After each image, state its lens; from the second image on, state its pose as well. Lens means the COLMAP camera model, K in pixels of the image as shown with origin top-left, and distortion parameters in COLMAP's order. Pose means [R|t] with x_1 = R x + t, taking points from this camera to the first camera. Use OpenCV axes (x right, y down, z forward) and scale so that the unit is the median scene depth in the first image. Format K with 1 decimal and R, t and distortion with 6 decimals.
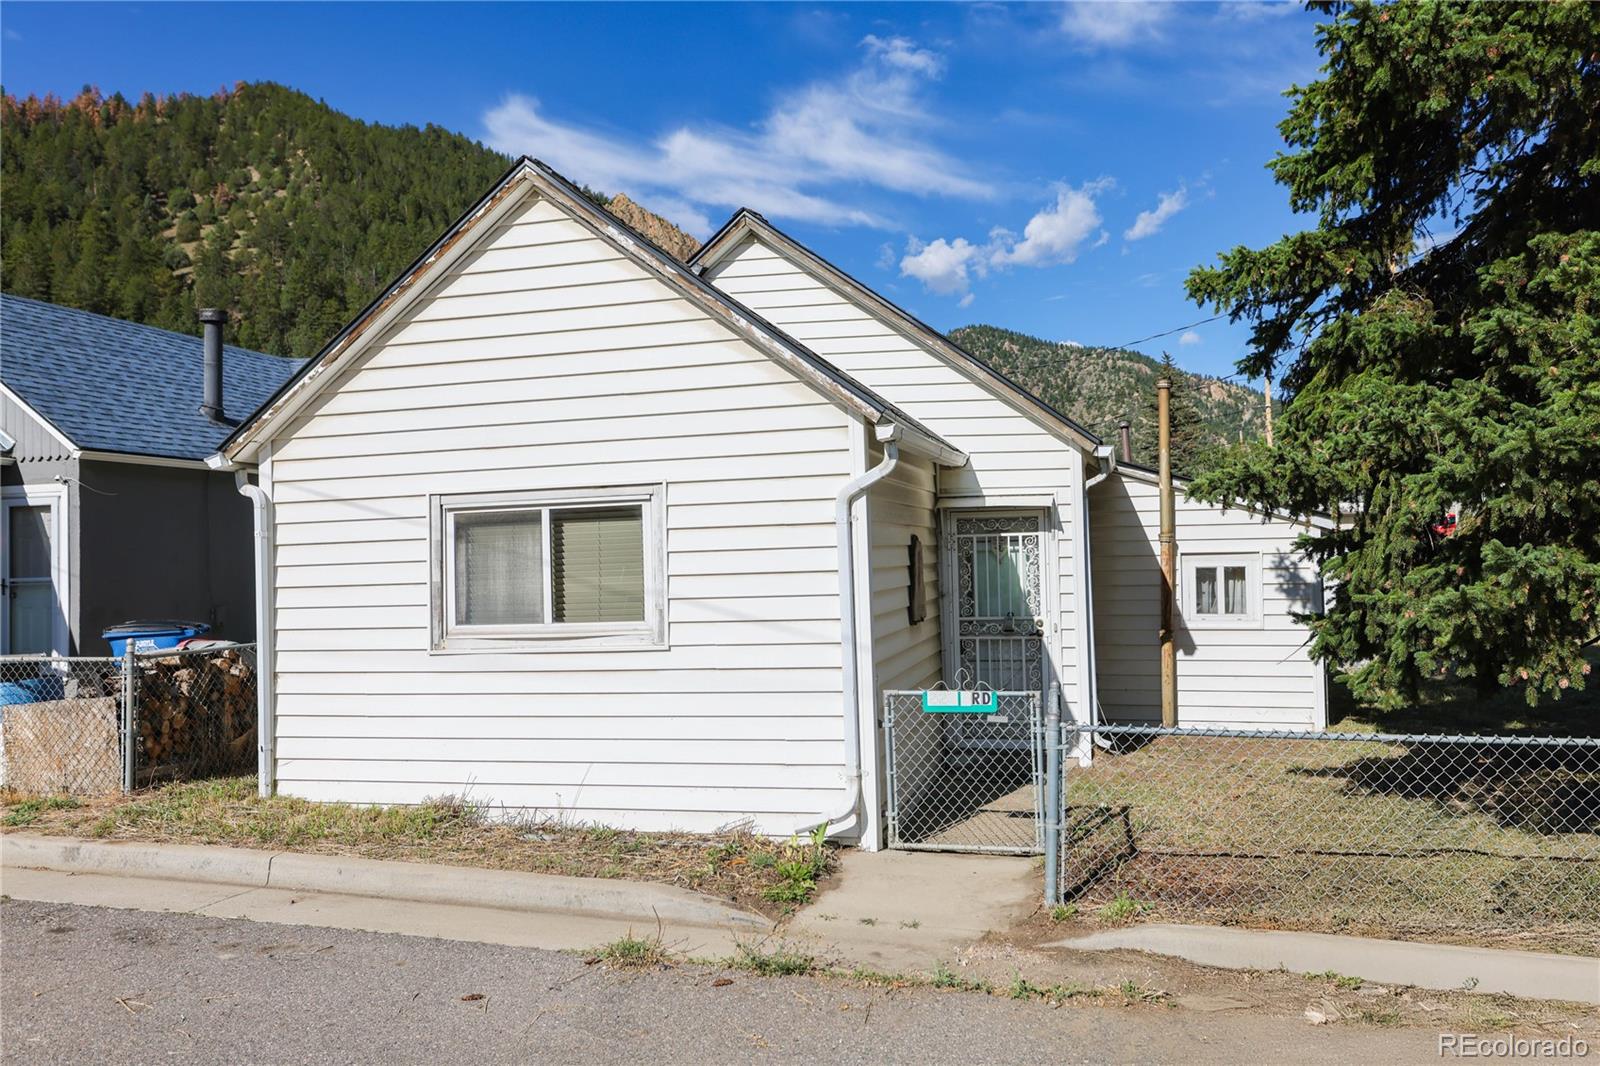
lens RADIAL K [[1259.3, 0, 800.0], [0, 1259.3, 533.0], [0, 0, 1]] dist [0.007542, 0.004611]
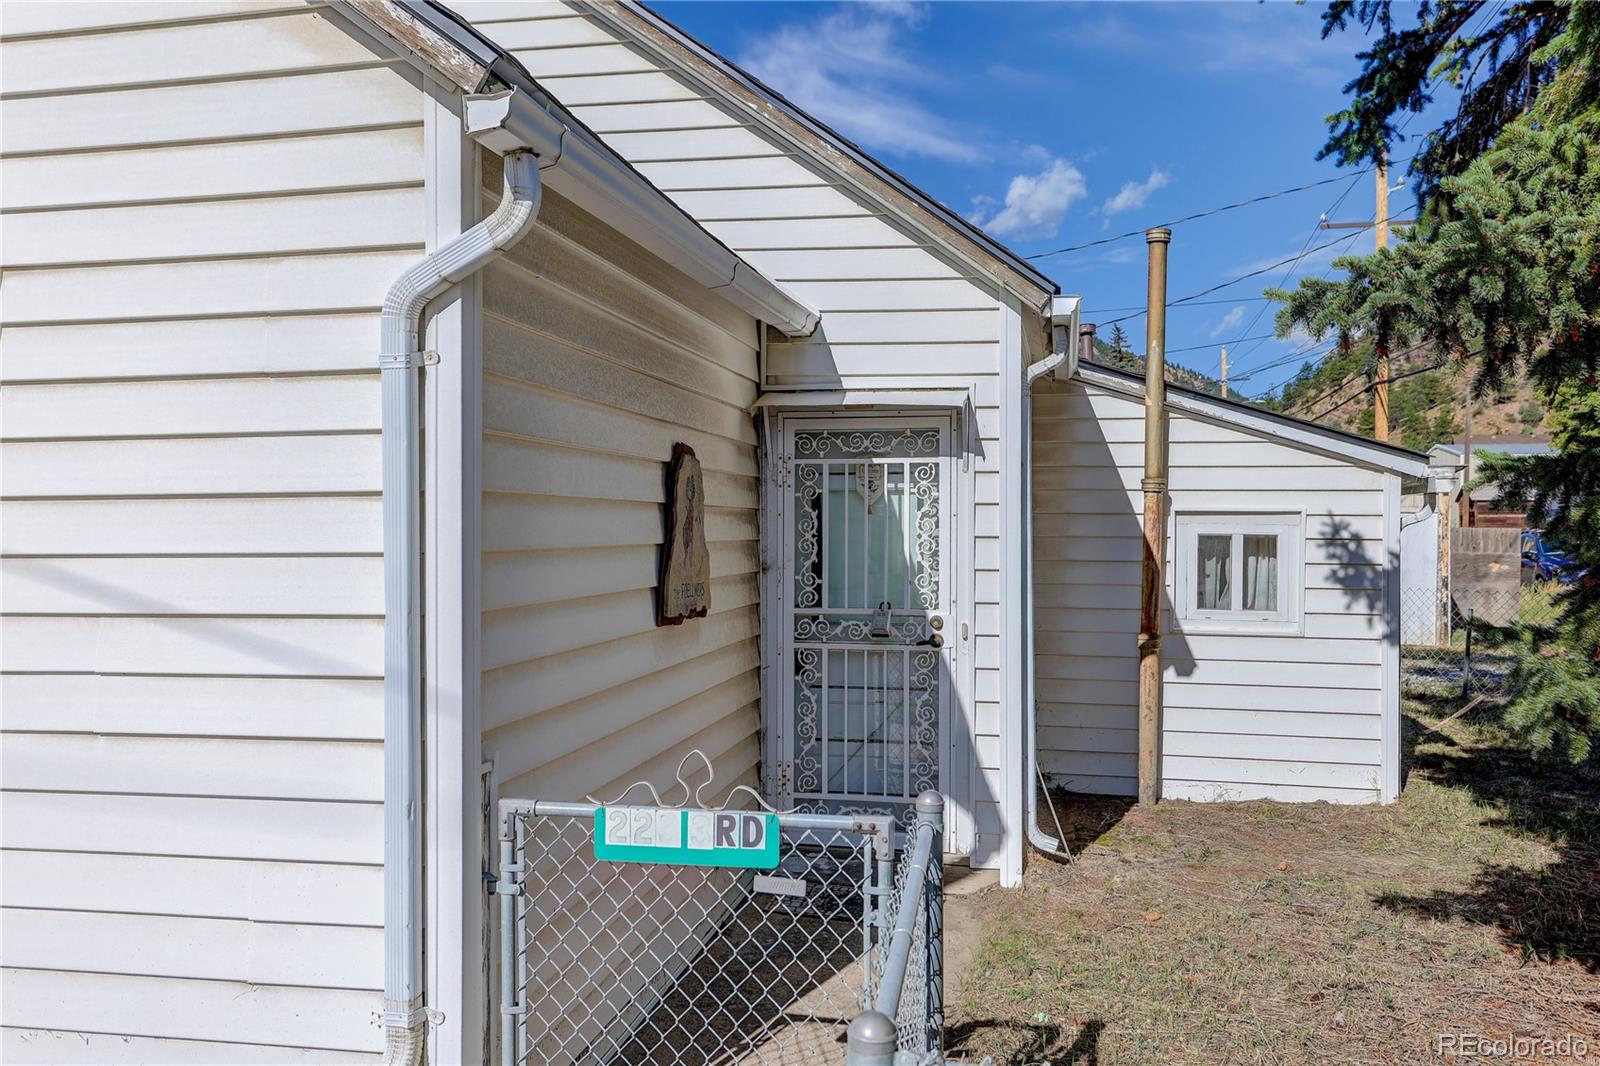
lens RADIAL K [[1261.4, 0, 800.0], [0, 1261.4, 533.0], [0, 0, 1]] dist [-0.001627, -0.002596]
pose [[0.998689, 0.025810, 0.044199, 0.105431], [-0.026635, 0.999480, 0.018195, 0.024016], [-0.043706, -0.019348, 0.998857, 0.453946]]
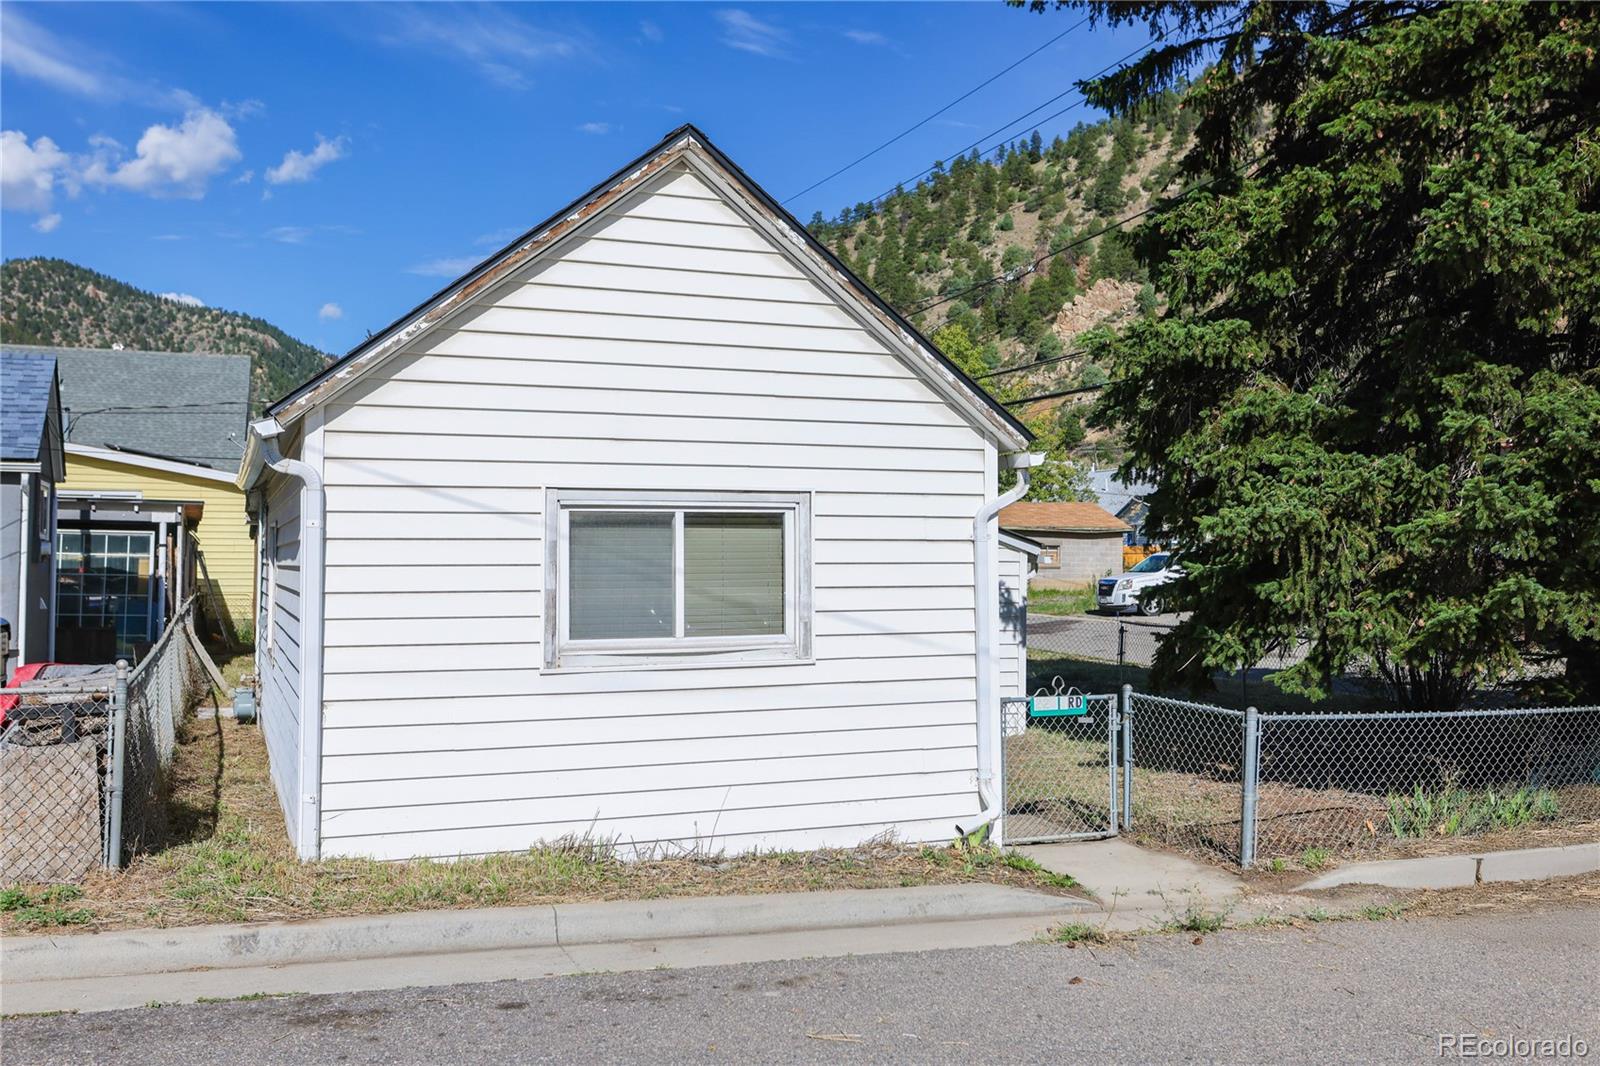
lens RADIAL K [[1530.5, 0, 800.0], [0, 1530.5, 533.0], [0, 0, 1]] dist [0.019326, 0.021874]
pose [[0.784167, 0.041073, 0.619189, -0.662628], [-0.036296, 0.999135, -0.020309, 0.012839], [-0.619487, -0.006549, 0.784980, 0.061463]]
